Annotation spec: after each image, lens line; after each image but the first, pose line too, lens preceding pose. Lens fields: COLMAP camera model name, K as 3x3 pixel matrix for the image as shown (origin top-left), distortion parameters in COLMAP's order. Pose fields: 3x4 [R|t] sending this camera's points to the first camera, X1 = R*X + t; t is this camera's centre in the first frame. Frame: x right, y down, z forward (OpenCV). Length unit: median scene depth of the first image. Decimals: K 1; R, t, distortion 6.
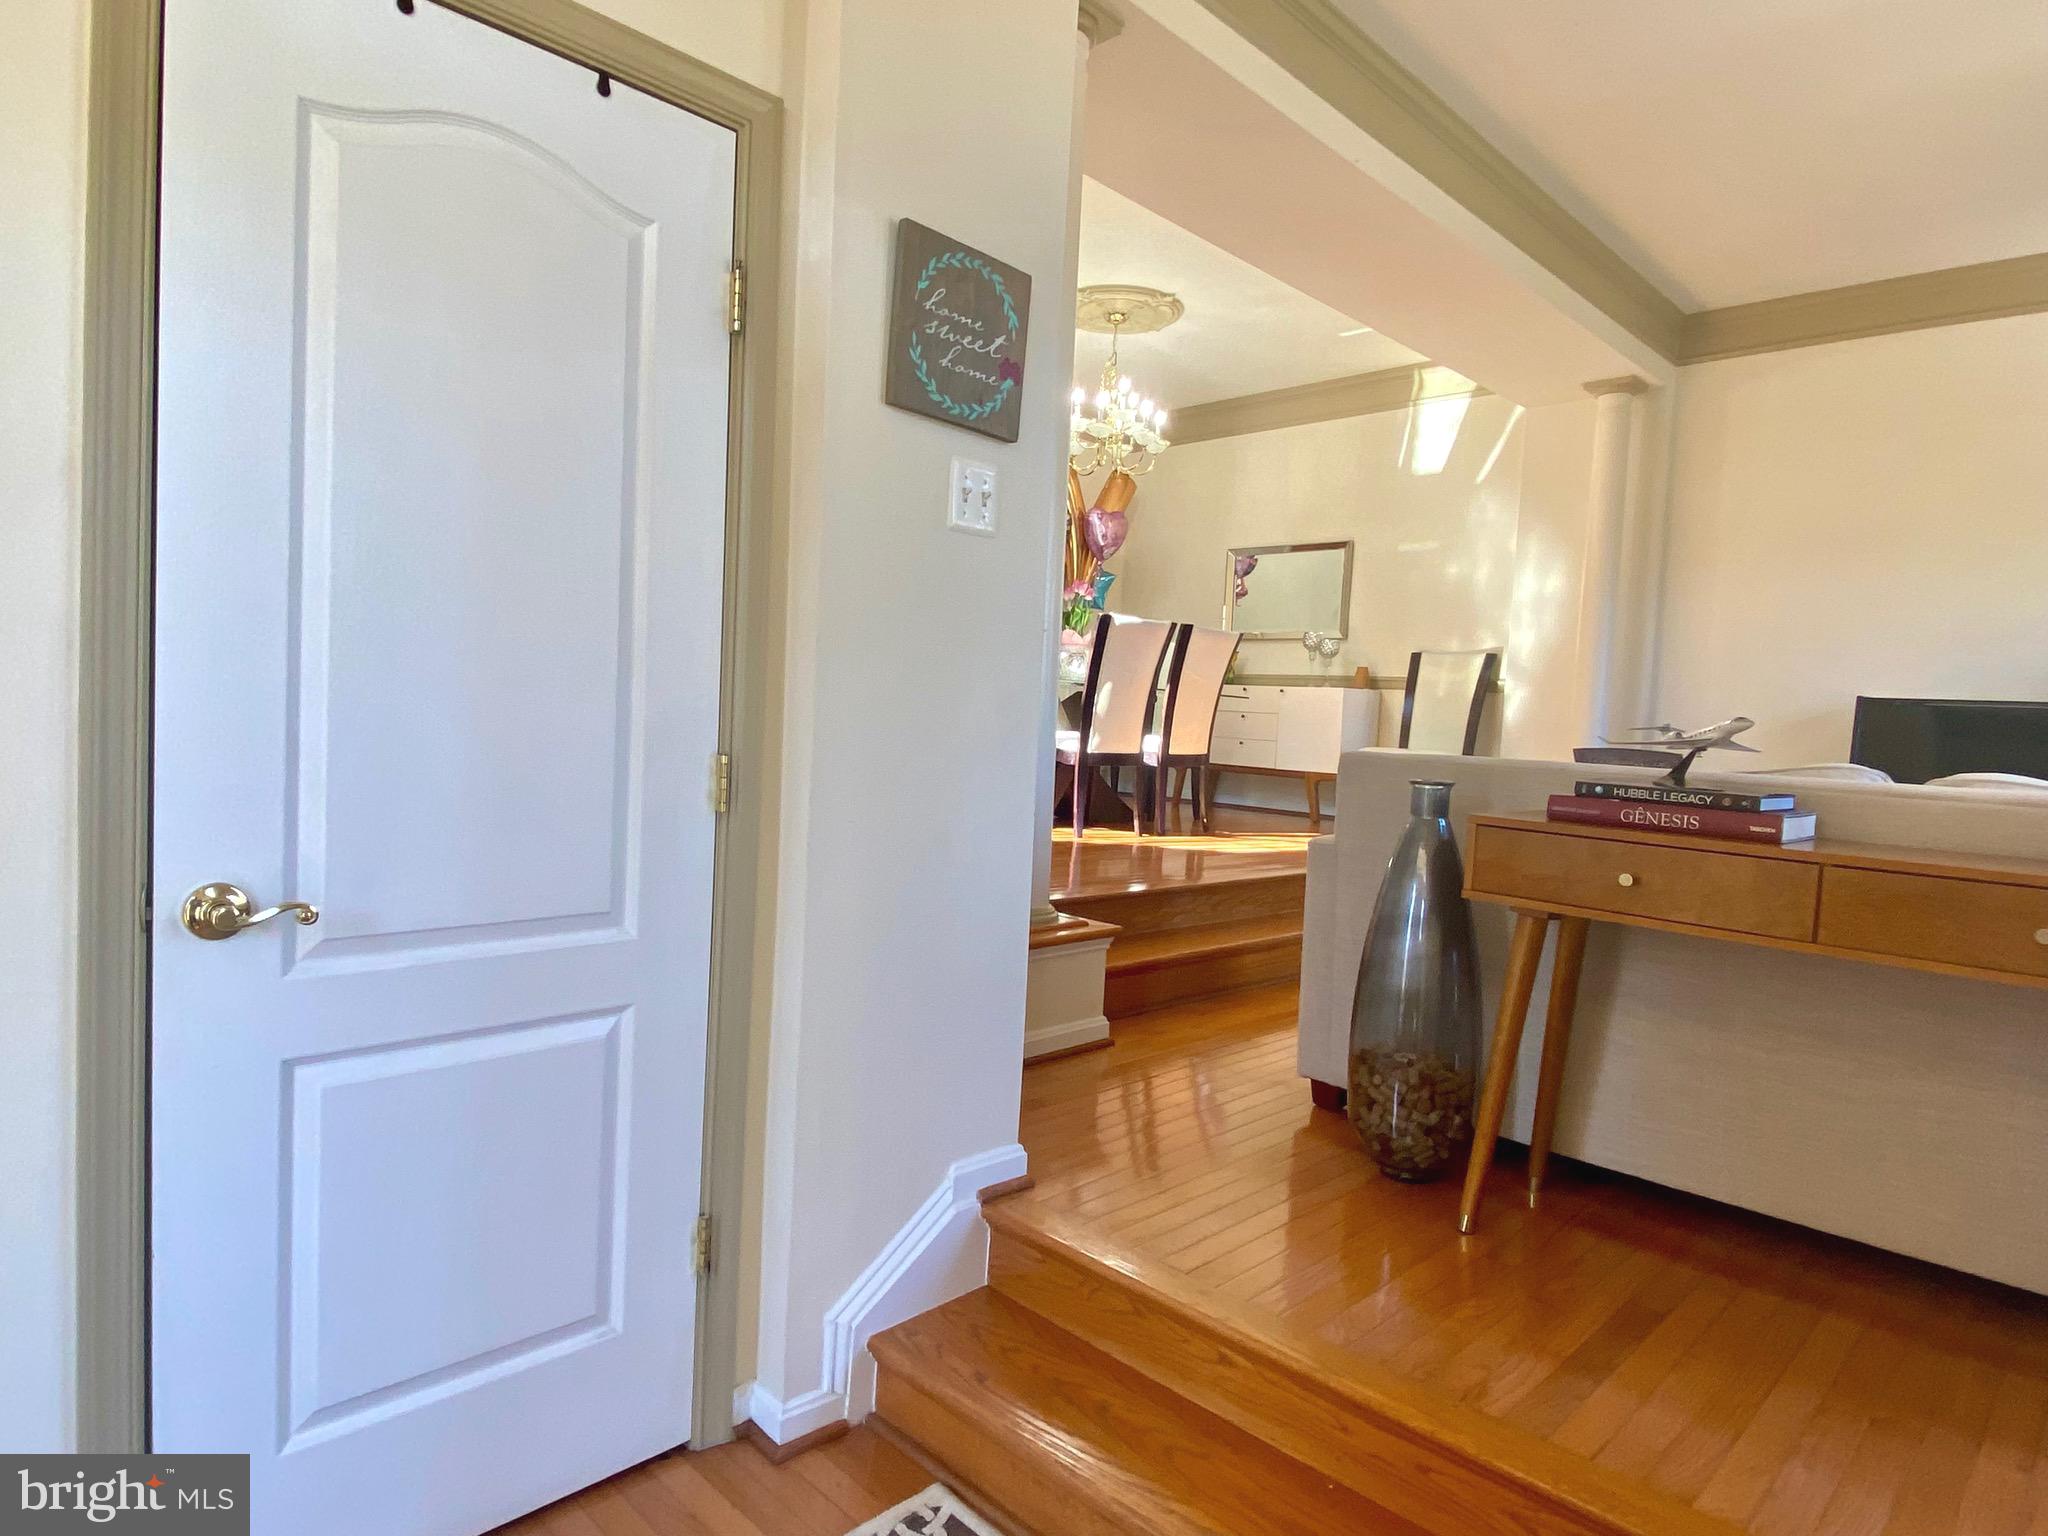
lens RADIAL K [[1184.7, 0, 1013.8], [0, 1184.7, 775.7], [0, 0, 1]] dist [0.029183, -0.019219]
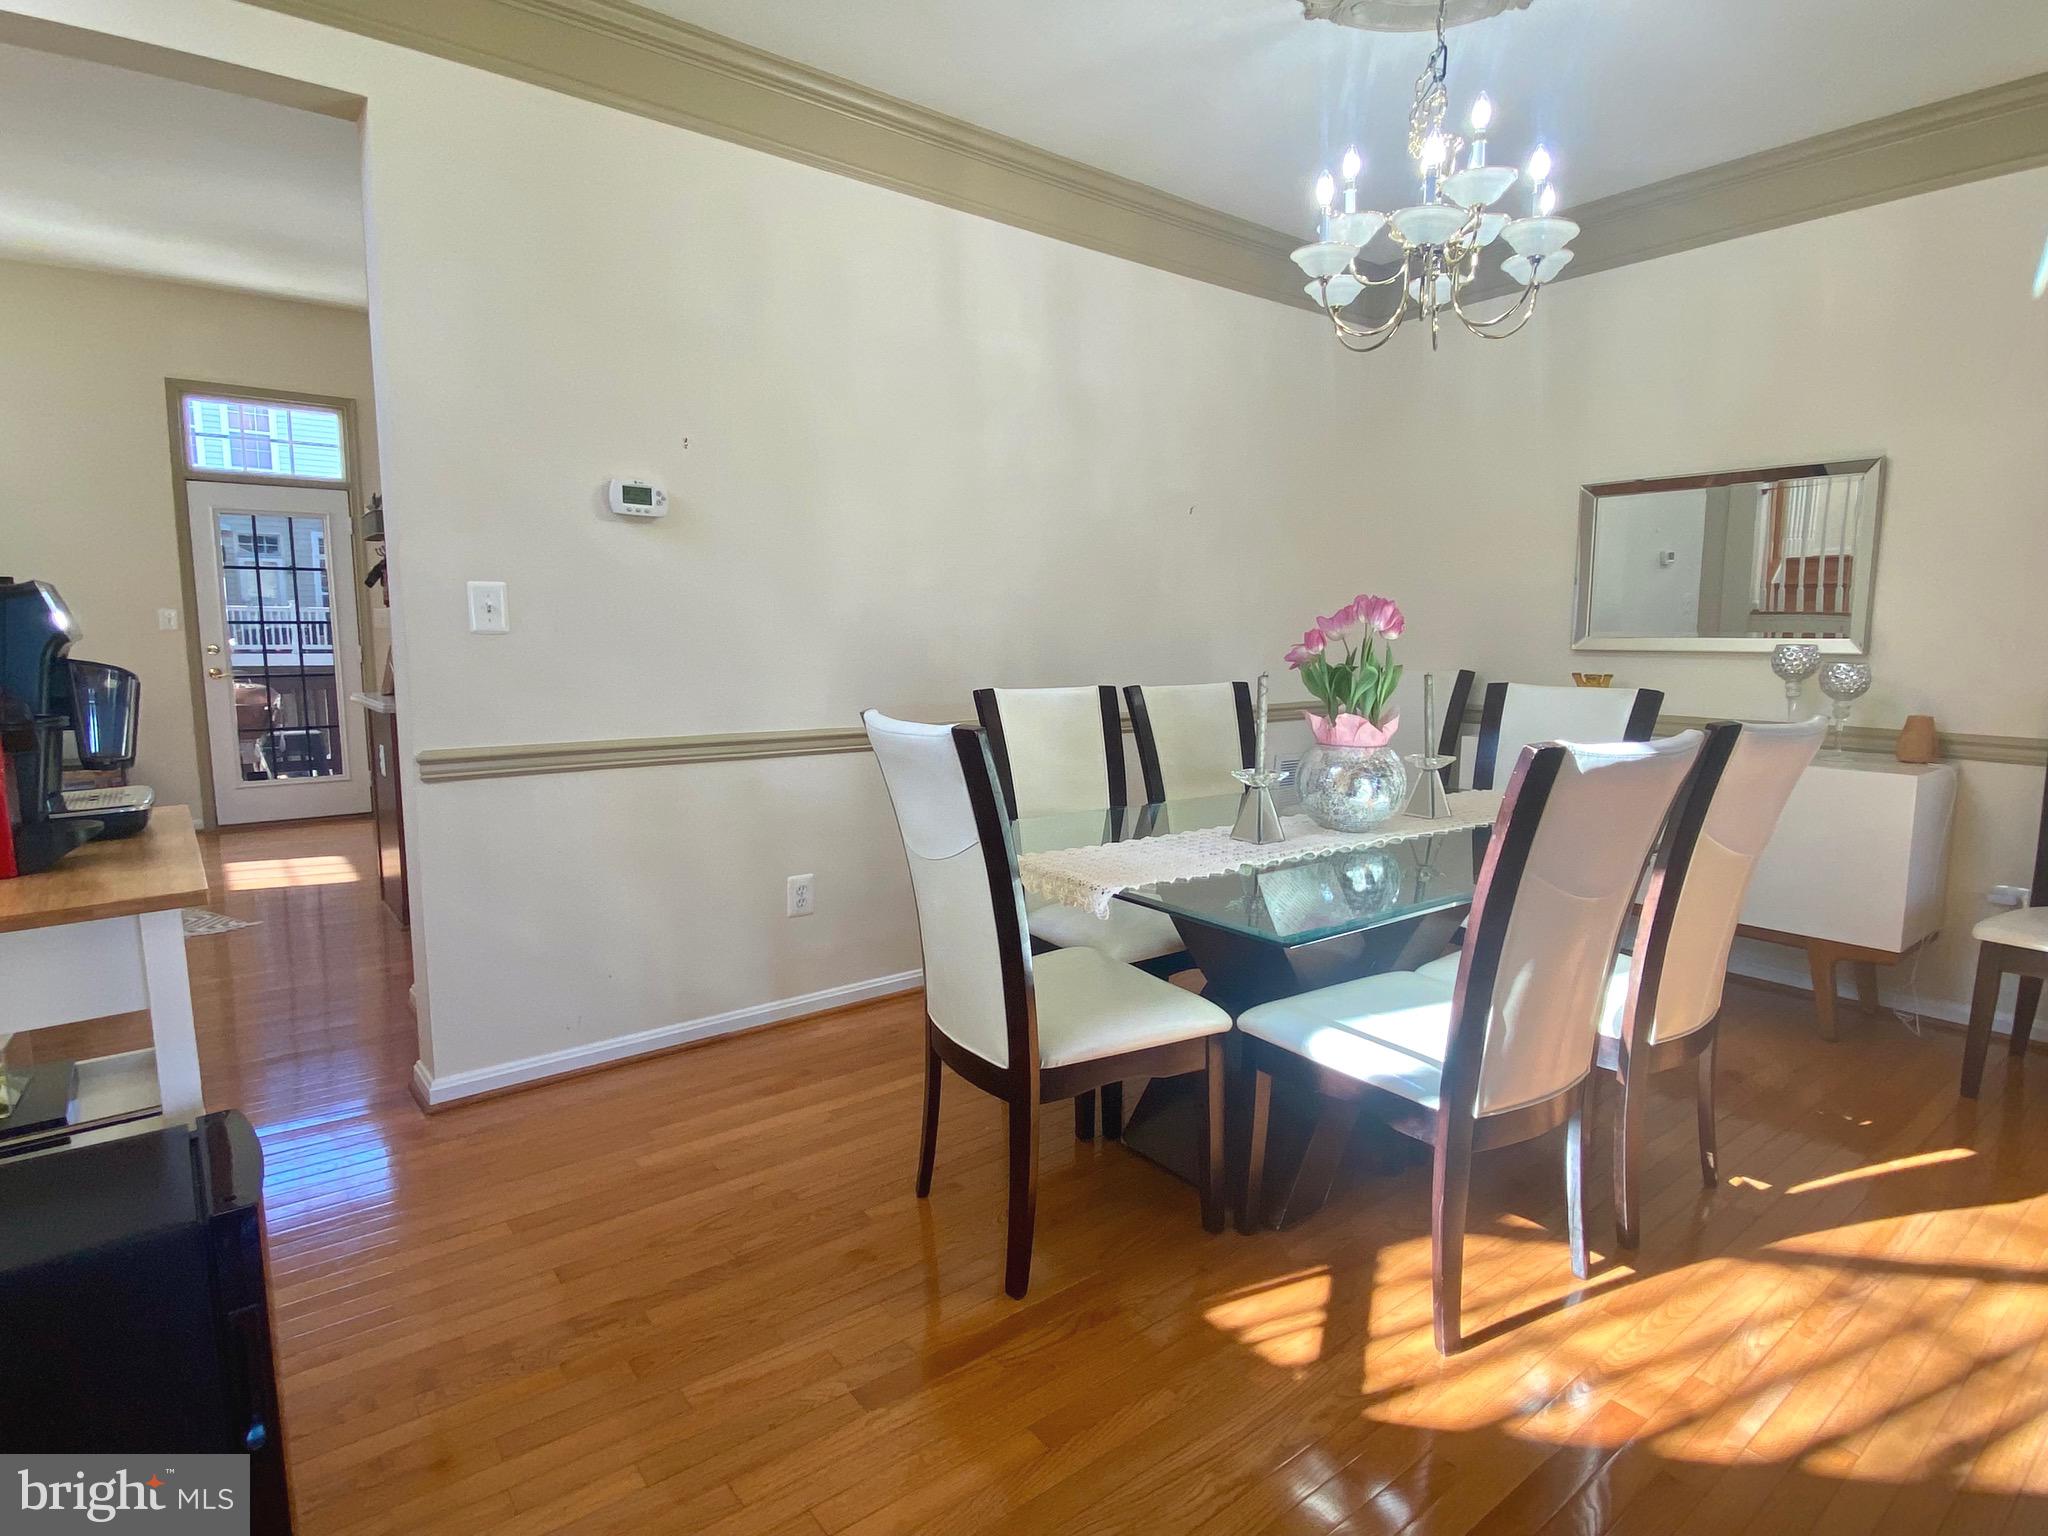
lens RADIAL K [[1083.4, 0, 982.7], [0, 1083.4, 788.3], [0, 0, 1]] dist [0.003039, -0.001468]
pose [[0.987888, -0.025844, -0.153001, -0.026740], [0.037940, 0.996334, 0.076678, -0.137809], [0.150458, -0.081554, 0.985247, 0.618068]]
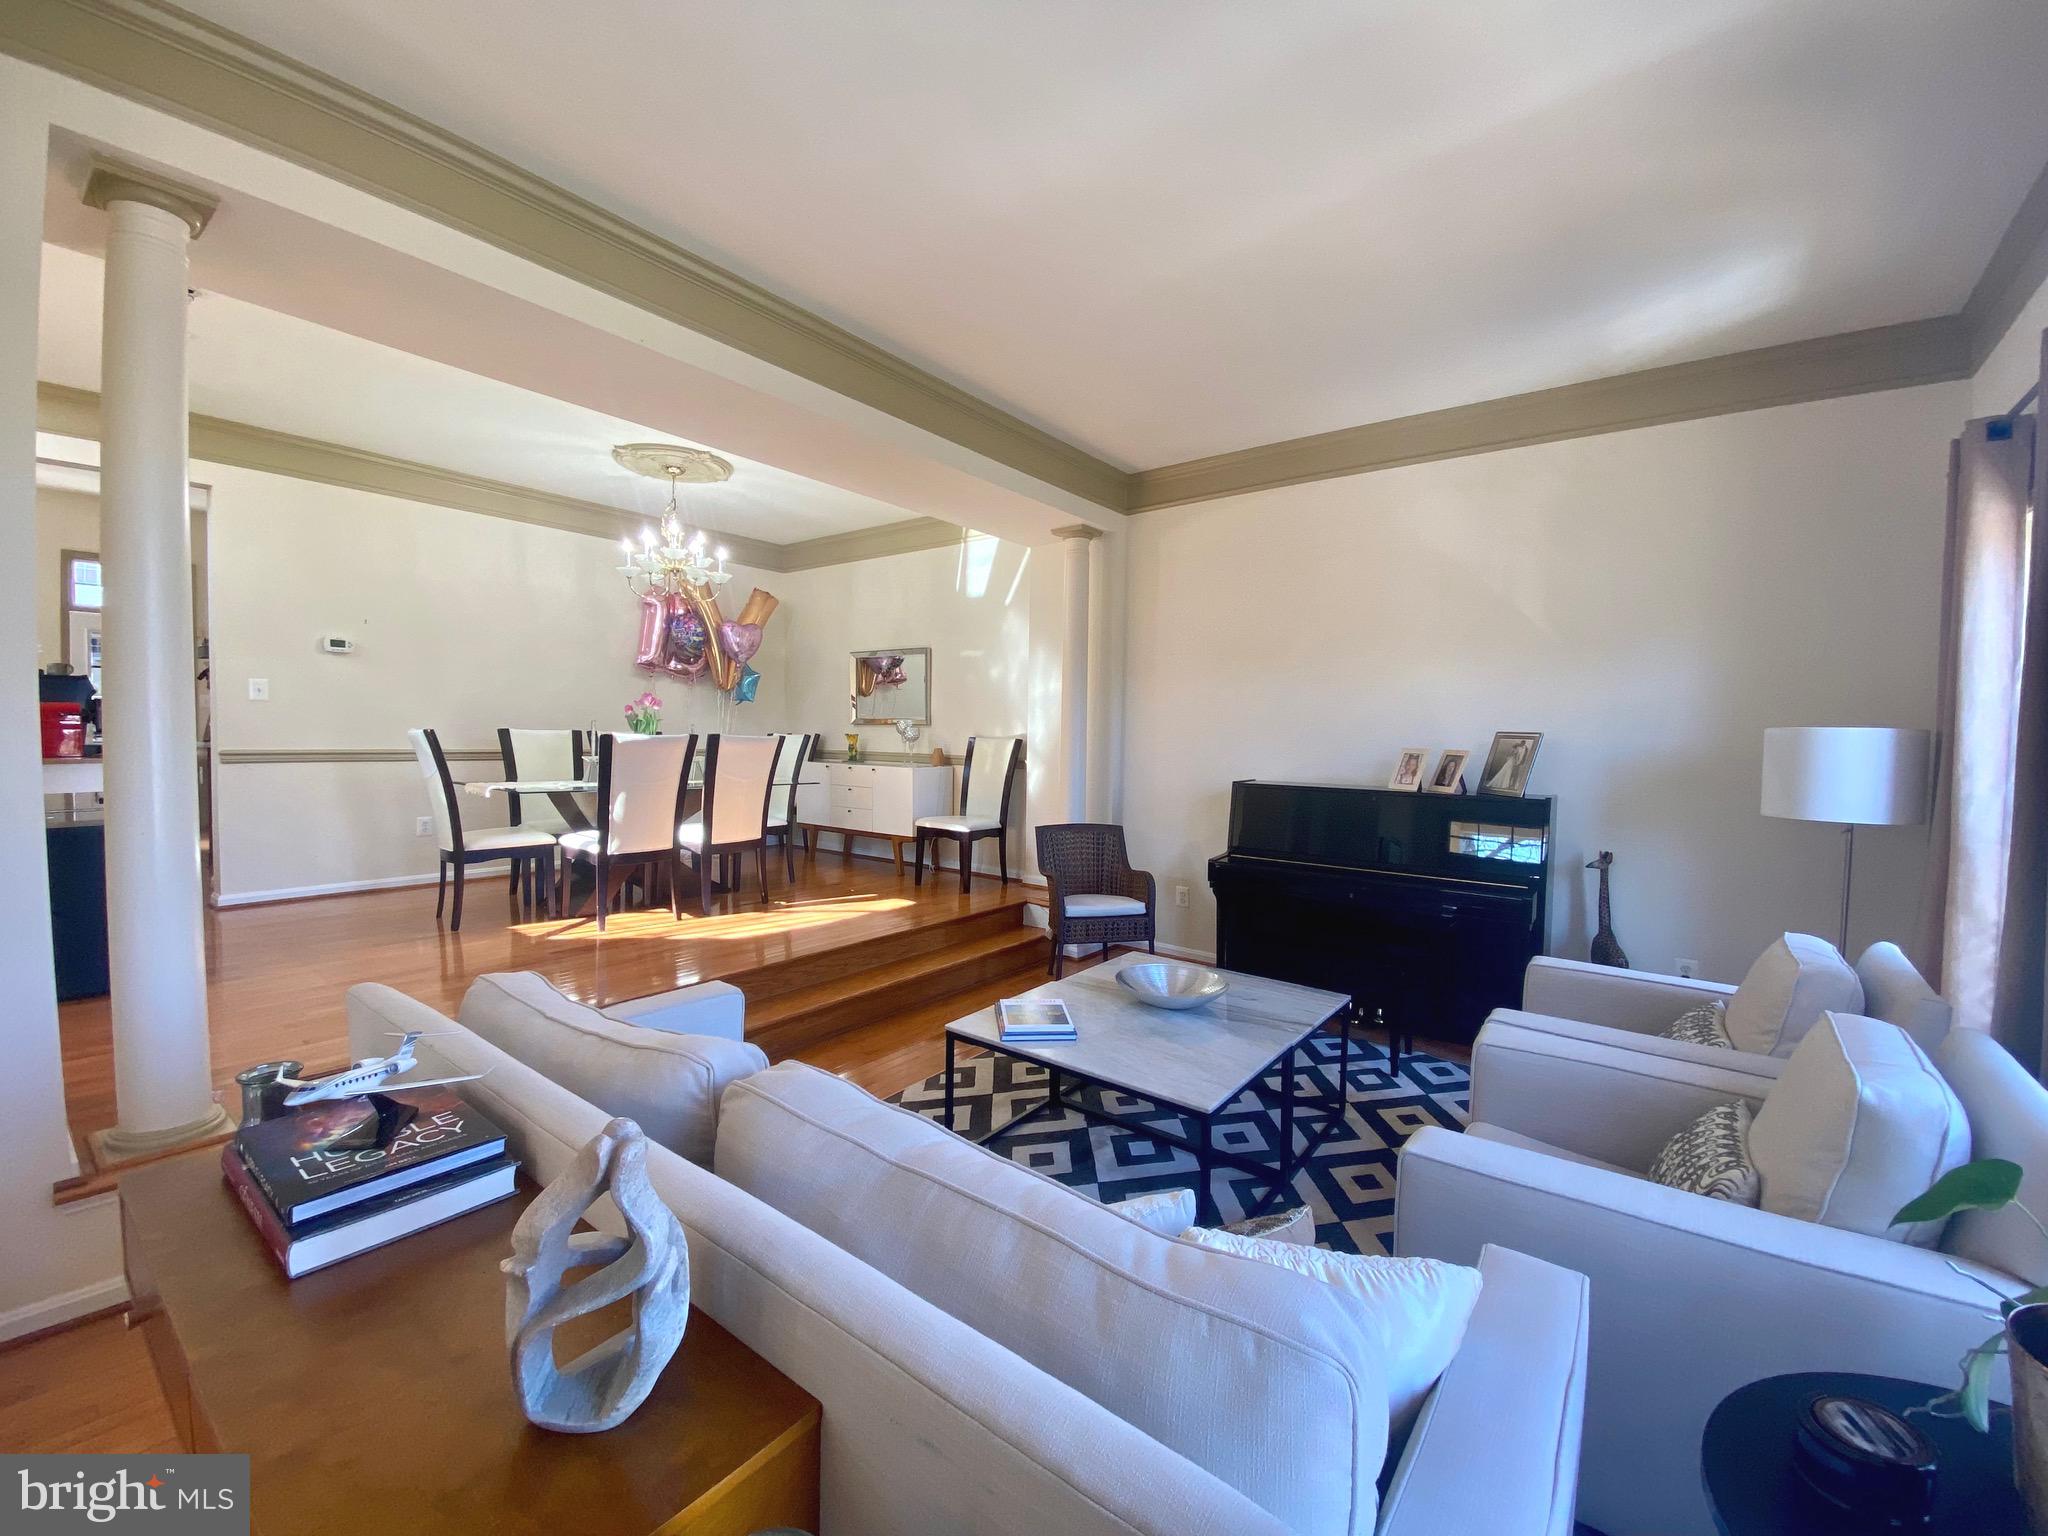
lens RADIAL K [[837.2, 0, 1020.4], [0, 837.2, 772.6], [0, 0, 1]] dist [-0.001791, -0.007336]
pose [[0.991471, -0.036787, 0.125029, 0.332948], [0.037368, 0.999299, -0.002308, -0.074946], [-0.124856, 0.006961, 0.992150, 0.142630]]
